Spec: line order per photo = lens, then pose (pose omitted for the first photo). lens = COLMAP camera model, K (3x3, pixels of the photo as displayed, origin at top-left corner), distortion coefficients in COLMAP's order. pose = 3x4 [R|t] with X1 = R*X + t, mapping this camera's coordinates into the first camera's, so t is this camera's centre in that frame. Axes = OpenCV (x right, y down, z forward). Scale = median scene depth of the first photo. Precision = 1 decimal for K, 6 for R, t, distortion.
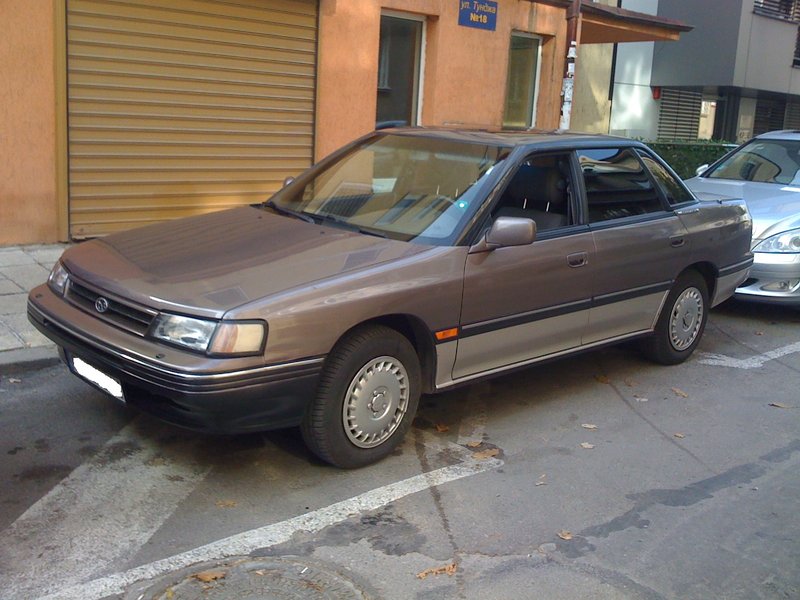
lens RADIAL K [[908.5, 0, 400.0], [0, 908.5, 300.0], [0, 0, 1]] dist [-0.011181, 0.003973]
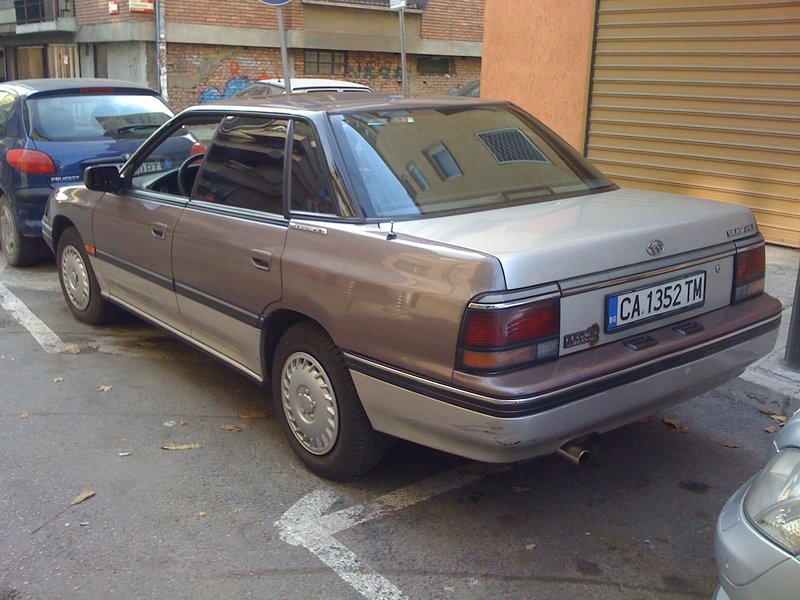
lens RADIAL K [[908.5, 0, 400.0], [0, 908.5, 300.0], [0, 0, 1]] dist [-0.011181, 0.003973]
pose [[-0.127594, 0.198722, -0.971715, 0.835371], [-0.217396, 0.950295, 0.222887, -0.182988], [0.967708, 0.239686, -0.078051, 1.026377]]
